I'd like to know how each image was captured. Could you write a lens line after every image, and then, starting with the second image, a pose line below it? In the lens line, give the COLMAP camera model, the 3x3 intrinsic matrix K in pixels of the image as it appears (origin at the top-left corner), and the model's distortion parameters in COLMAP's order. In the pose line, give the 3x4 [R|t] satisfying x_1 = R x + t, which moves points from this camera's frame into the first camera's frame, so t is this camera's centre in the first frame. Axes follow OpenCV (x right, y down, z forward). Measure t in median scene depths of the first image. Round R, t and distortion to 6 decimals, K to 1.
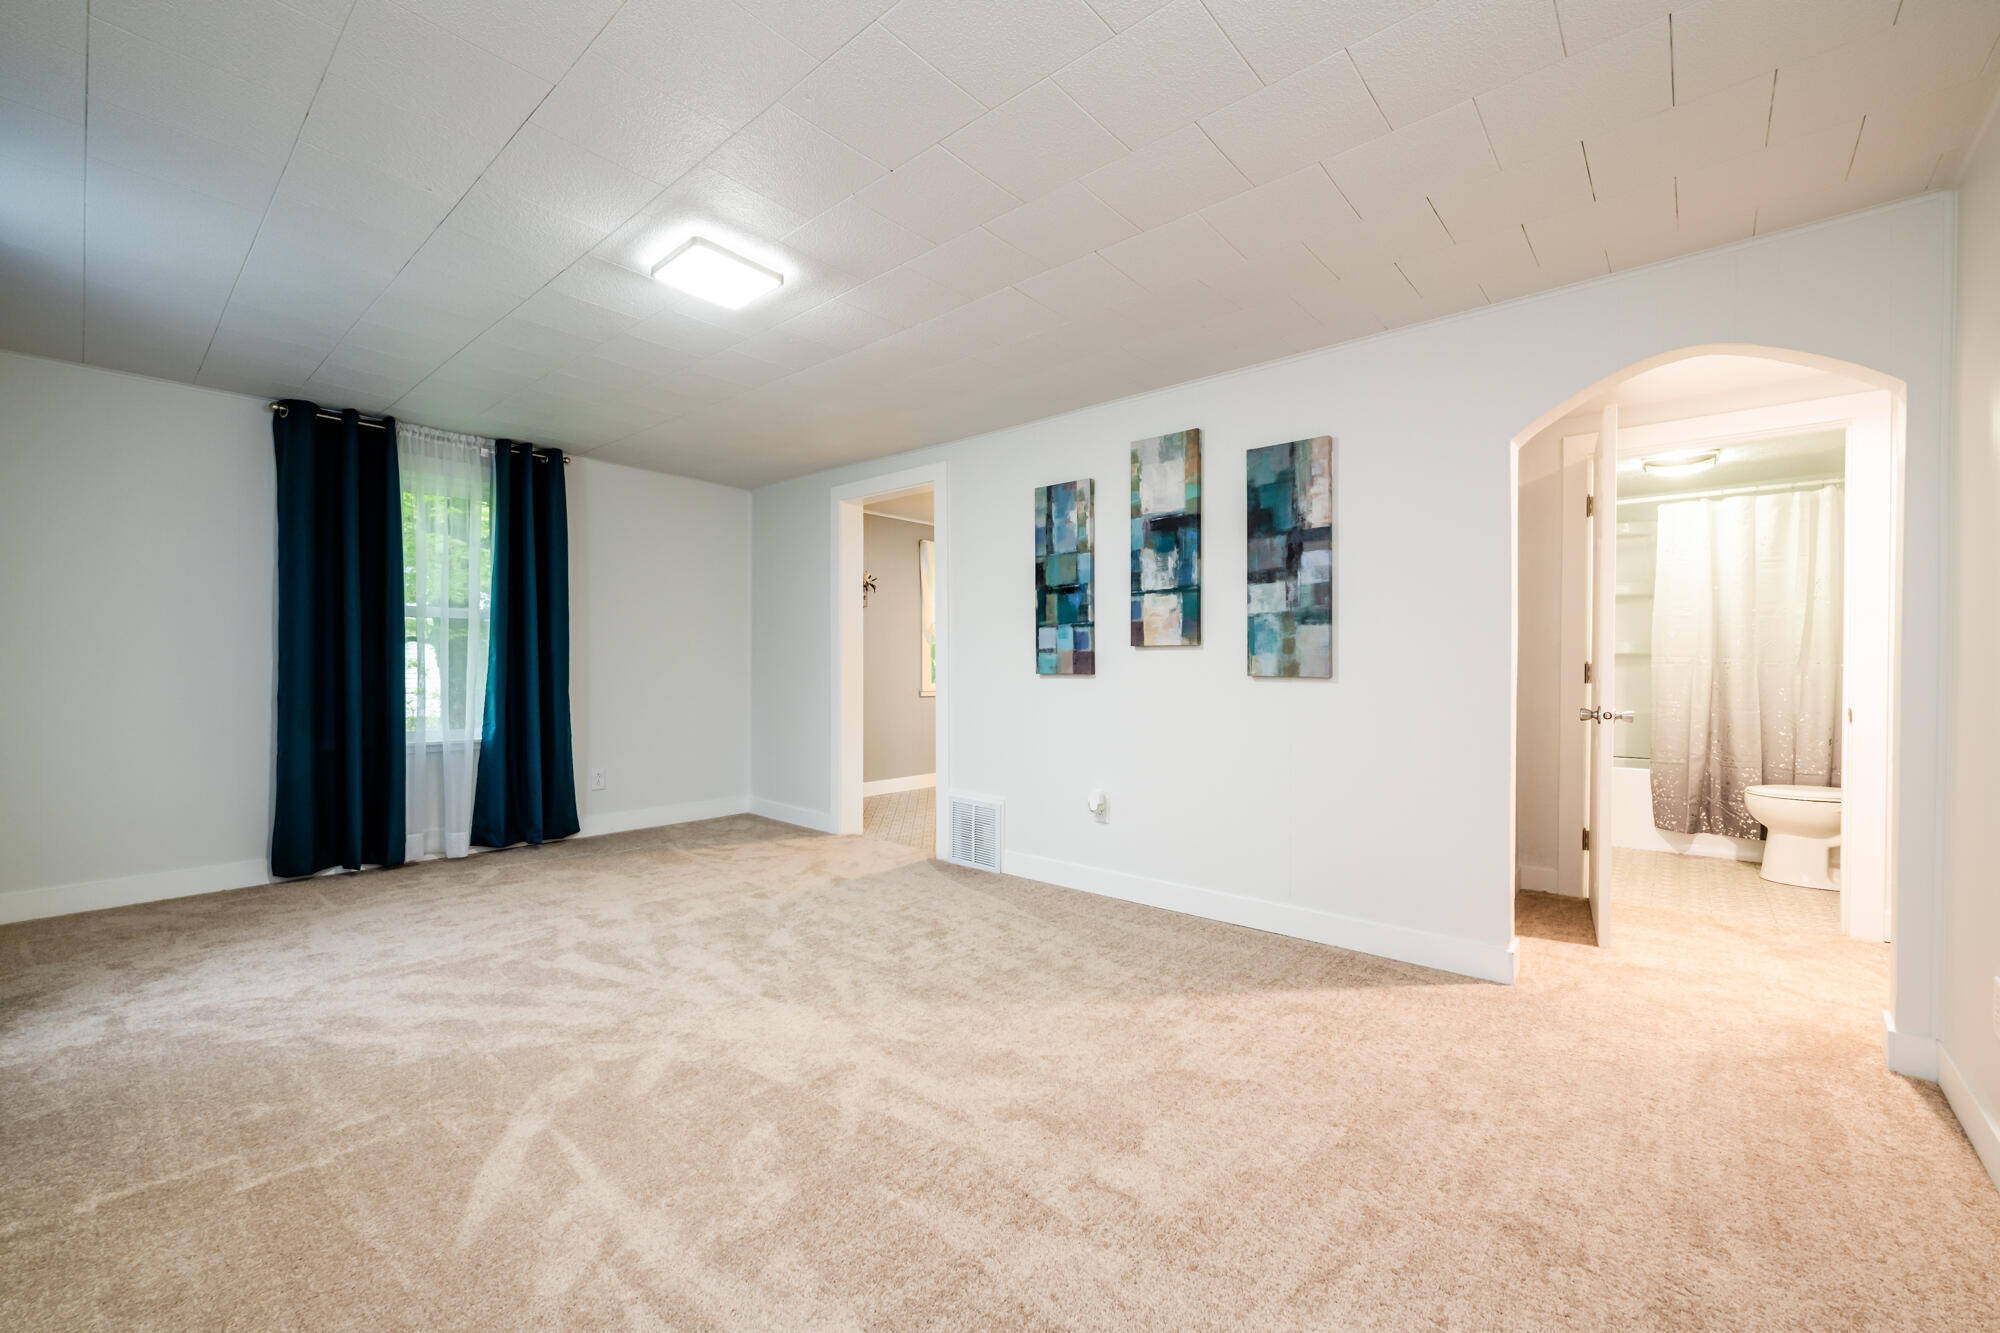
lens RADIAL K [[813.1, 0, 990.8], [0, 813.1, 693.2], [0, 0, 1]] dist [-0.000470, -0.000045]
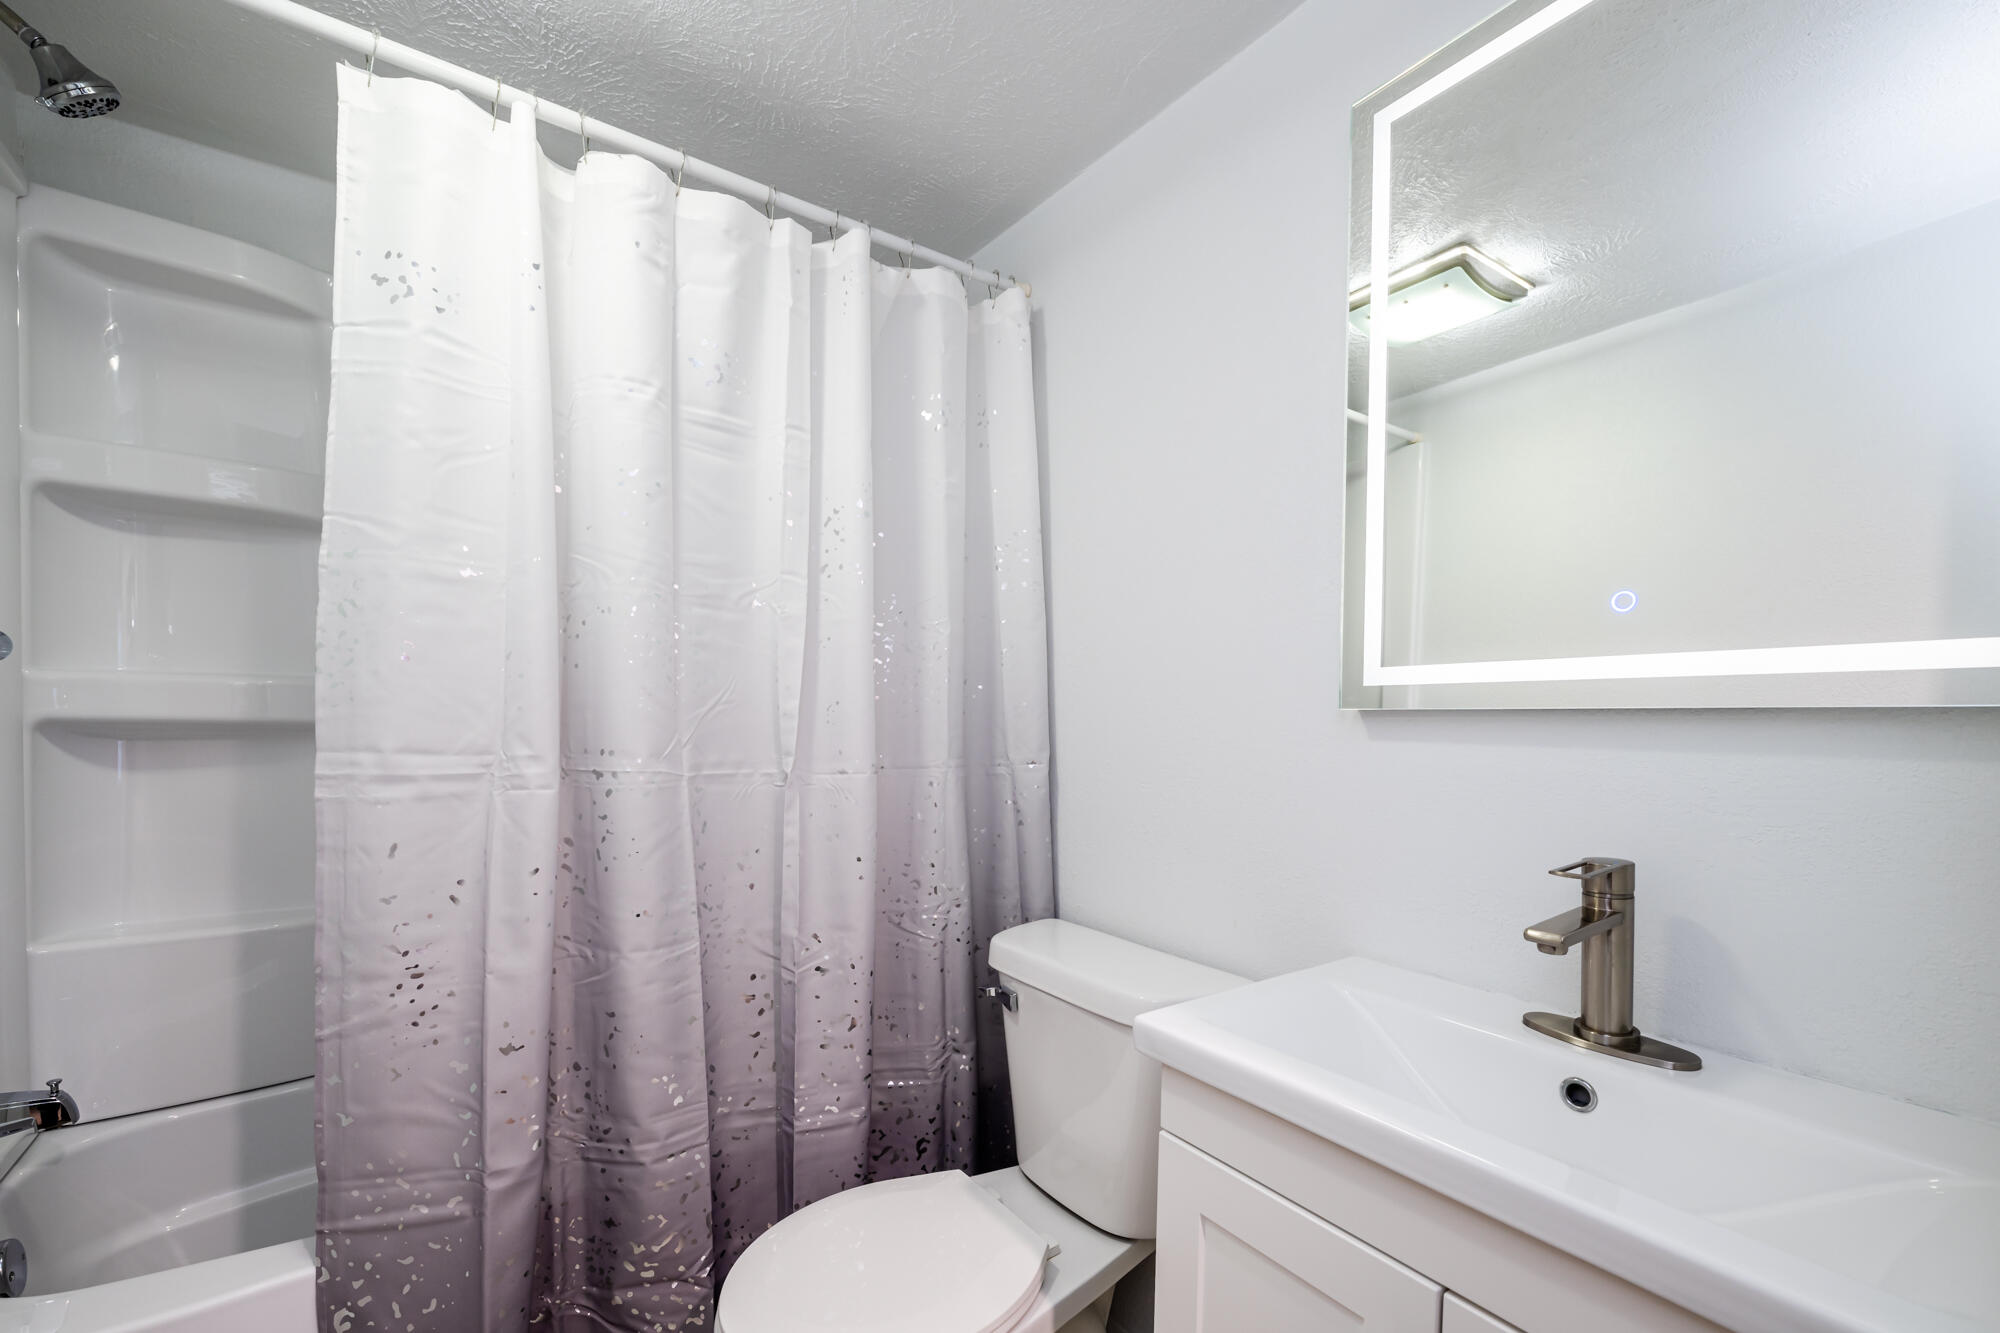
lens RADIAL K [[813.1, 0, 990.8], [0, 813.1, 693.2], [0, 0, 1]] dist [-0.000470, -0.000045]
pose [[0.191113, -0.010363, 0.981513, 0.673886], [0.005815, 0.999939, 0.009425, -0.066508], [-0.981551, 0.003906, 0.191161, 0.829820]]
